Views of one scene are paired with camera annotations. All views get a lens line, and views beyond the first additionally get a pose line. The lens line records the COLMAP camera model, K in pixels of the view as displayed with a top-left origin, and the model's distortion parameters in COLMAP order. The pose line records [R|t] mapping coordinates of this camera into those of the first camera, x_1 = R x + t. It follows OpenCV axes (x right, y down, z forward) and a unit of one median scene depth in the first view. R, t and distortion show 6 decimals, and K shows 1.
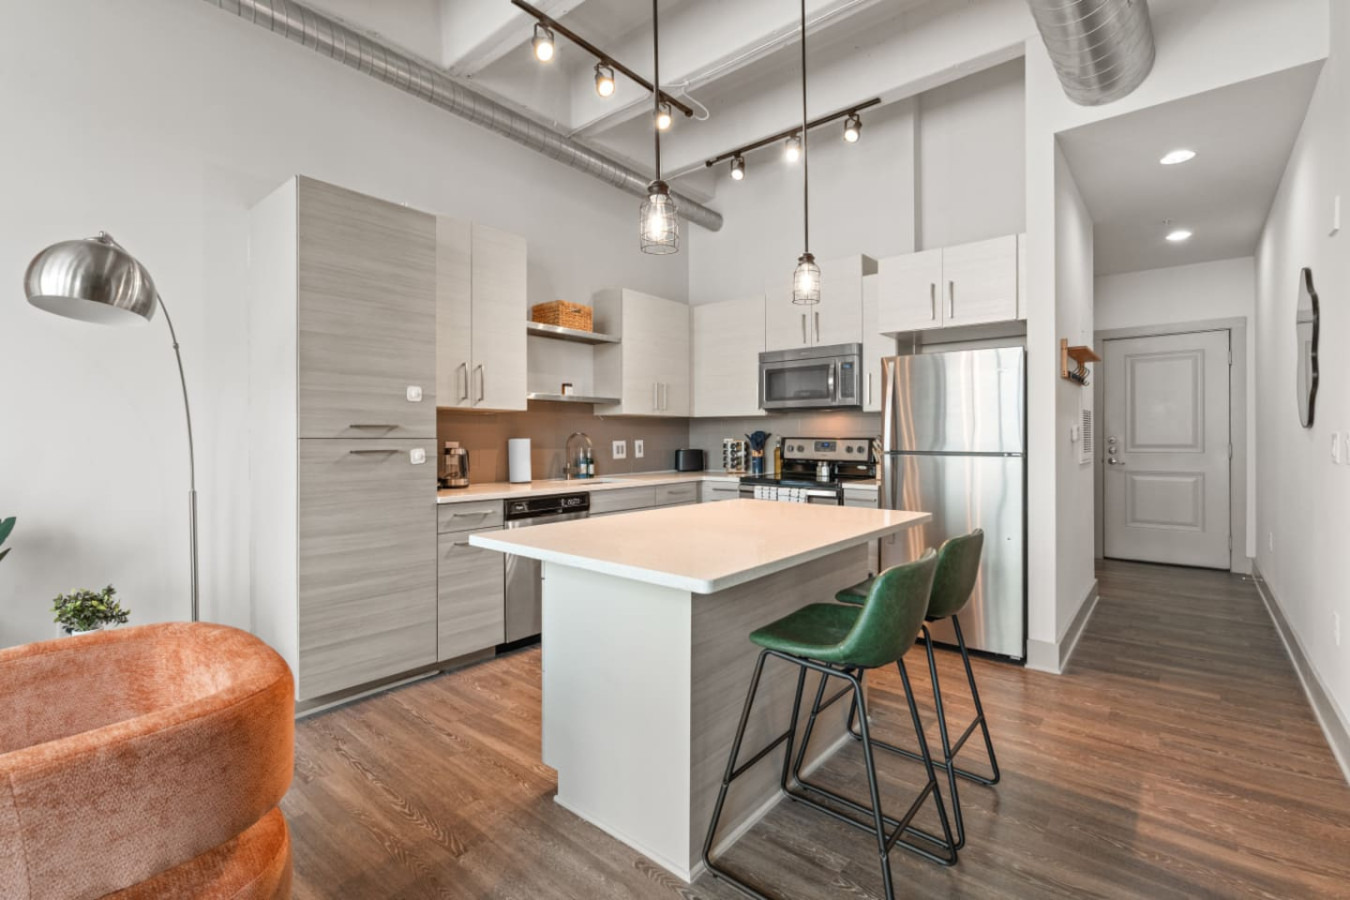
lens RADIAL K [[612.1, 0, 677.2], [0, 612.1, 446.5], [0, 0, 1]] dist [-0.010822, 0.000123]
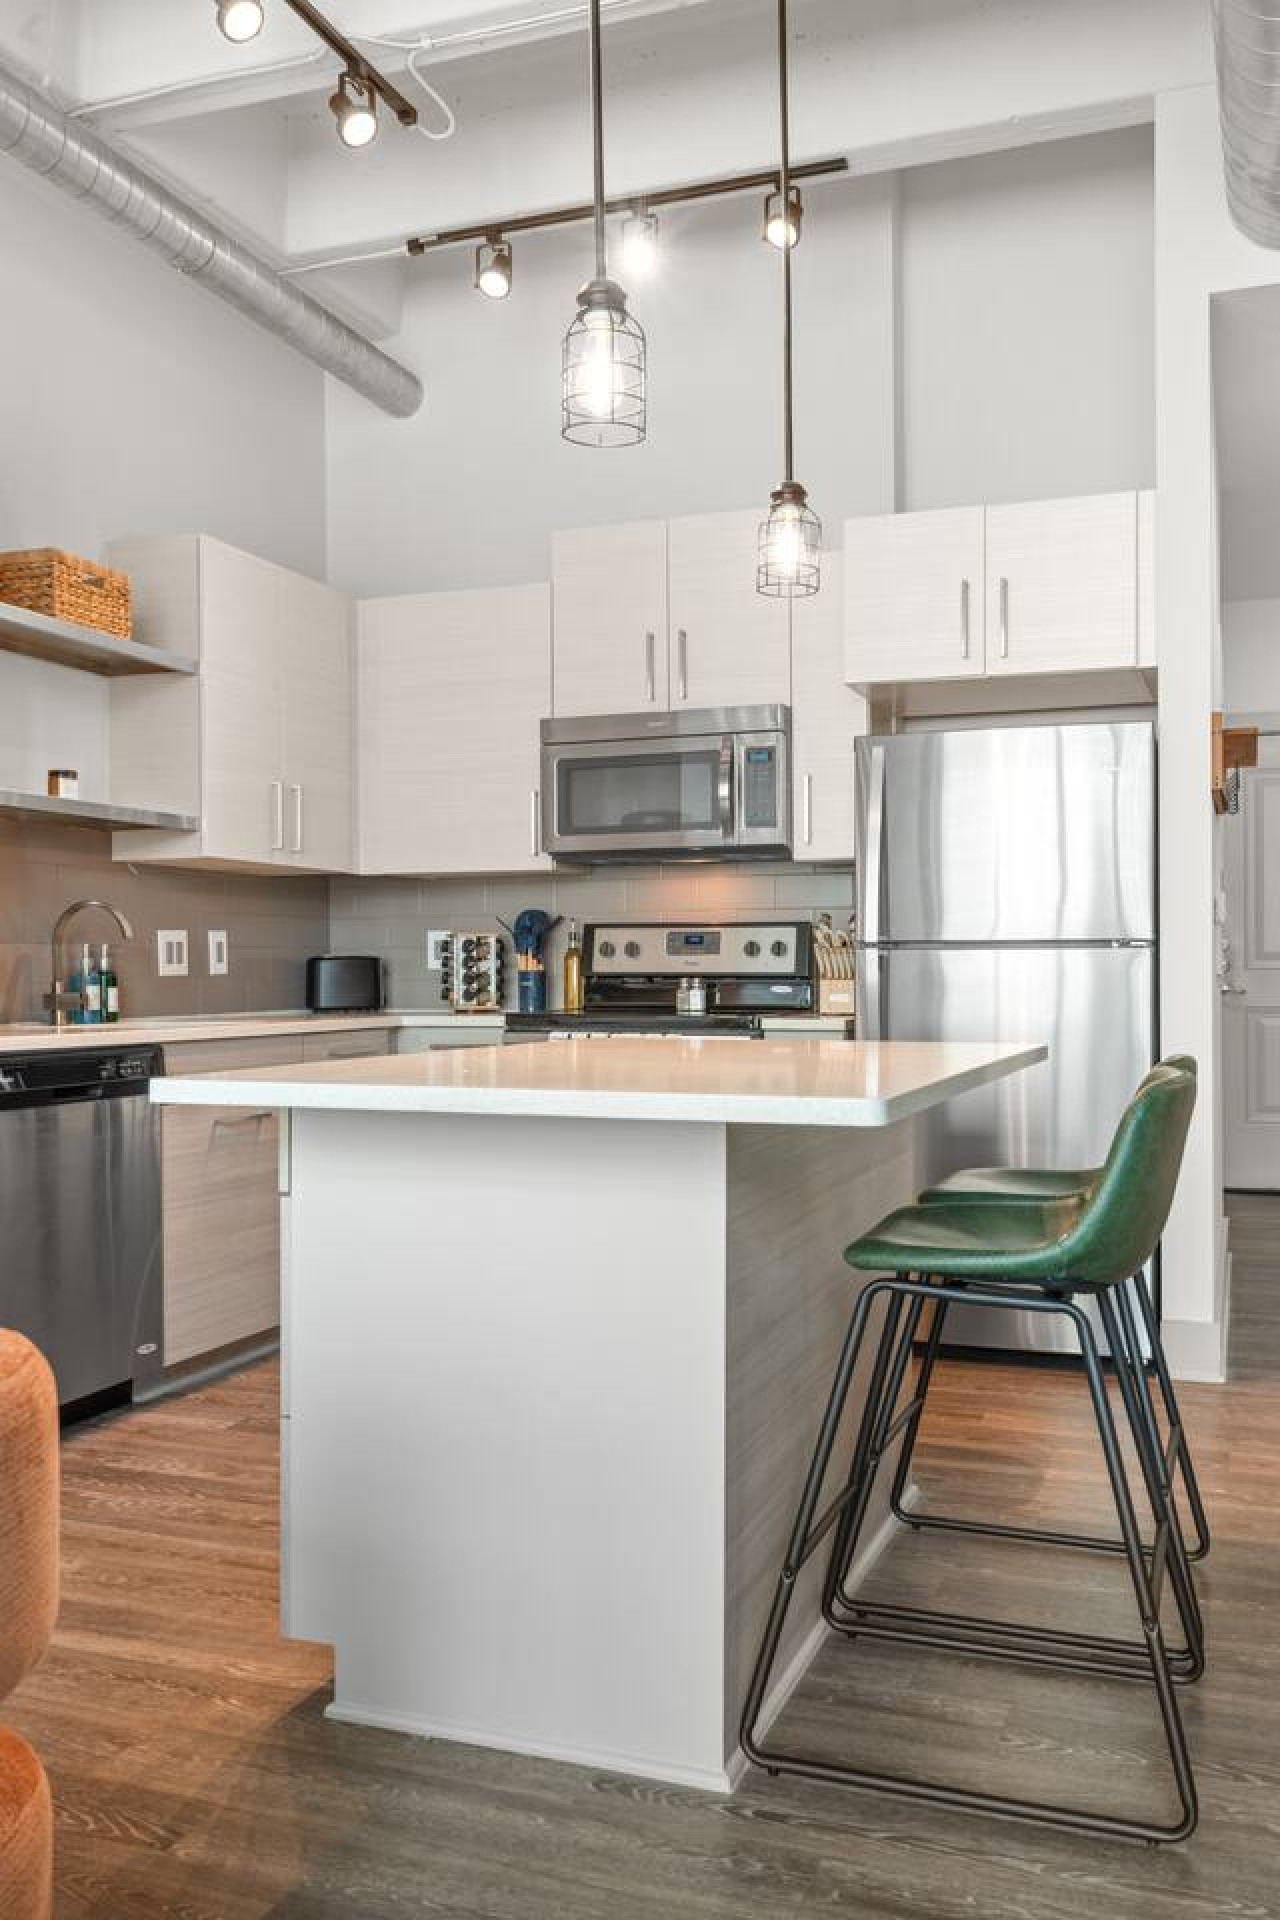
lens RADIAL K [[1581.0, 0, 638.6], [0, 1581.0, 999.7], [0, 0, 1]] dist [-0.002007, -0.004049]
pose [[0.946886, -0.001817, 0.321566, -0.158556], [0.001207, 0.999997, 0.002096, 0.038240], [-0.321568, -0.001596, 0.946885, -0.046240]]
